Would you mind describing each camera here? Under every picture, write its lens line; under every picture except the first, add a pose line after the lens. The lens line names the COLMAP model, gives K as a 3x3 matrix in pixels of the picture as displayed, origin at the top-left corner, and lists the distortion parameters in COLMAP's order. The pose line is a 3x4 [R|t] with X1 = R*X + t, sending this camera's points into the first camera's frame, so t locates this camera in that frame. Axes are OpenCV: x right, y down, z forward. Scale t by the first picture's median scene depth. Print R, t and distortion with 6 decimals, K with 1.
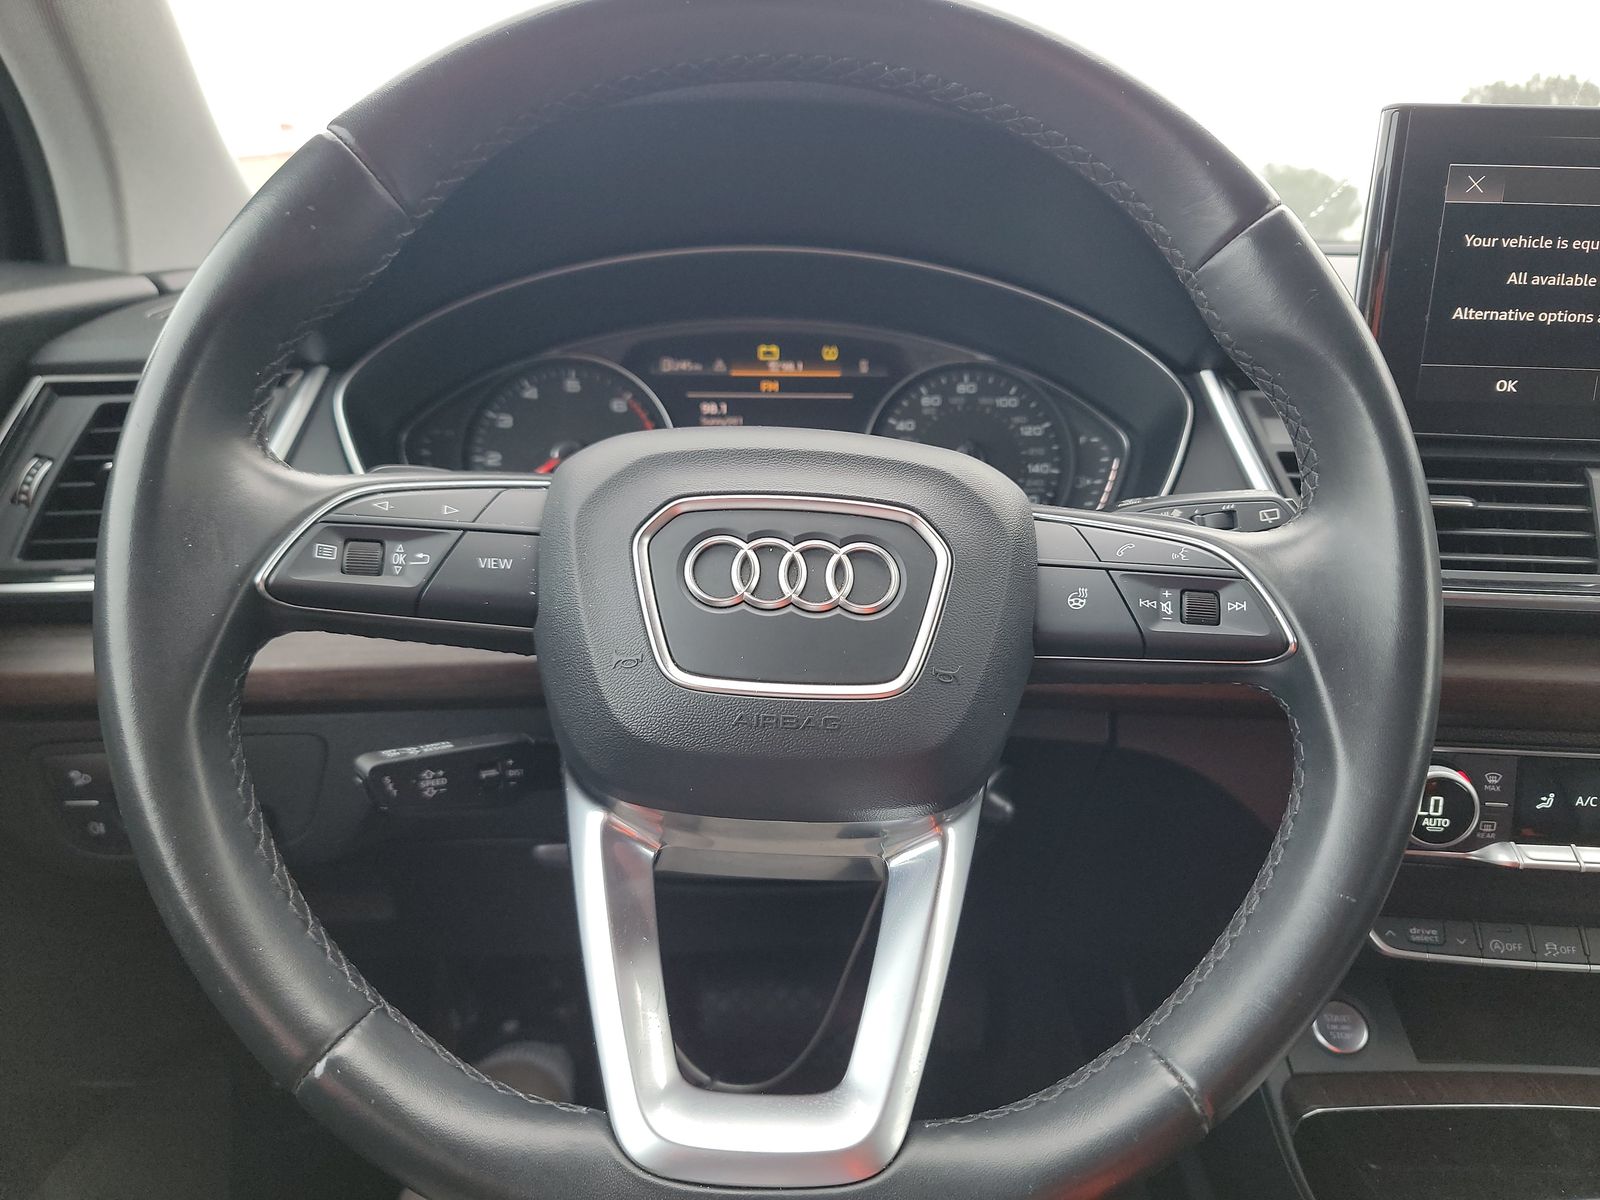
lens RADIAL K [[1124.8, 0, 798.2], [0, 1124.8, 603.0], [0, 0, 1]] dist [0.062110, -0.046574]
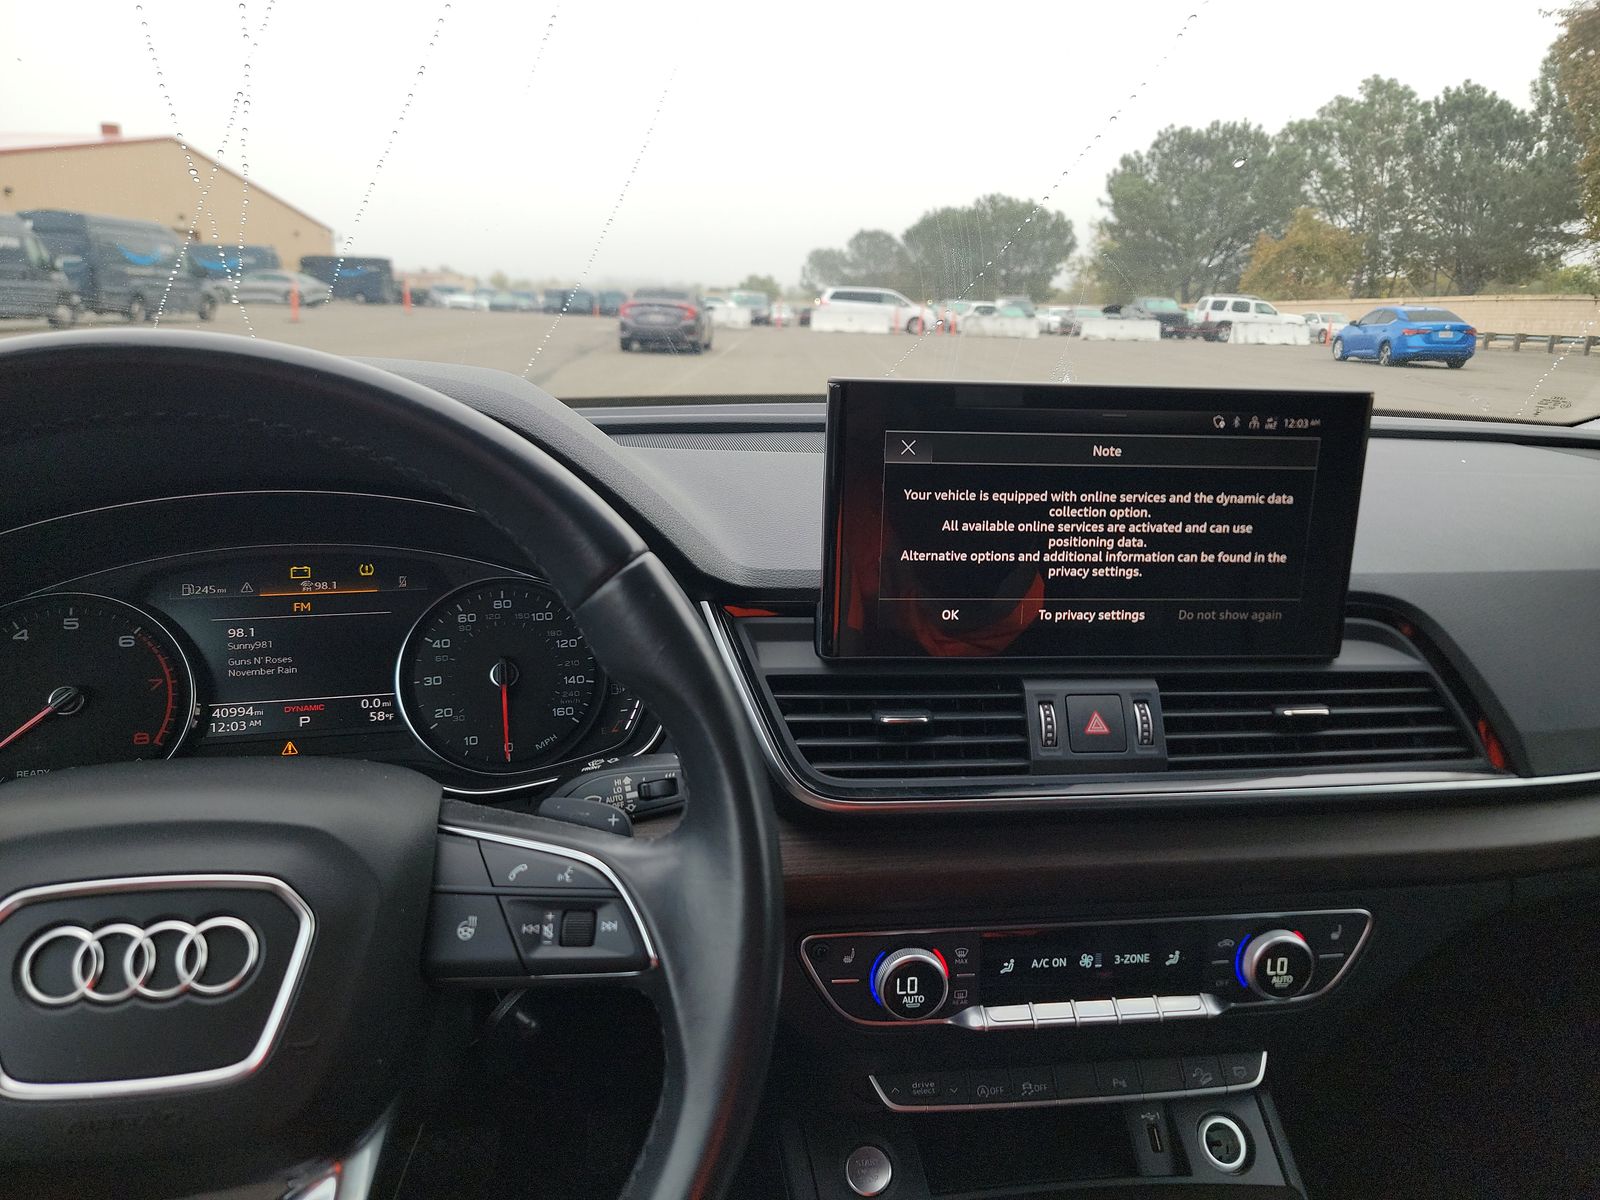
lens RADIAL K [[1124.8, 0, 812.0], [0, 1124.8, 592.0], [0, 0, 1]] dist [0.062110, -0.046574]
pose [[0.981812, -0.042849, 0.184956, 0.278203], [0.042727, 0.999076, 0.004647, -0.227643], [-0.184984, 0.003340, 0.982736, -0.088295]]
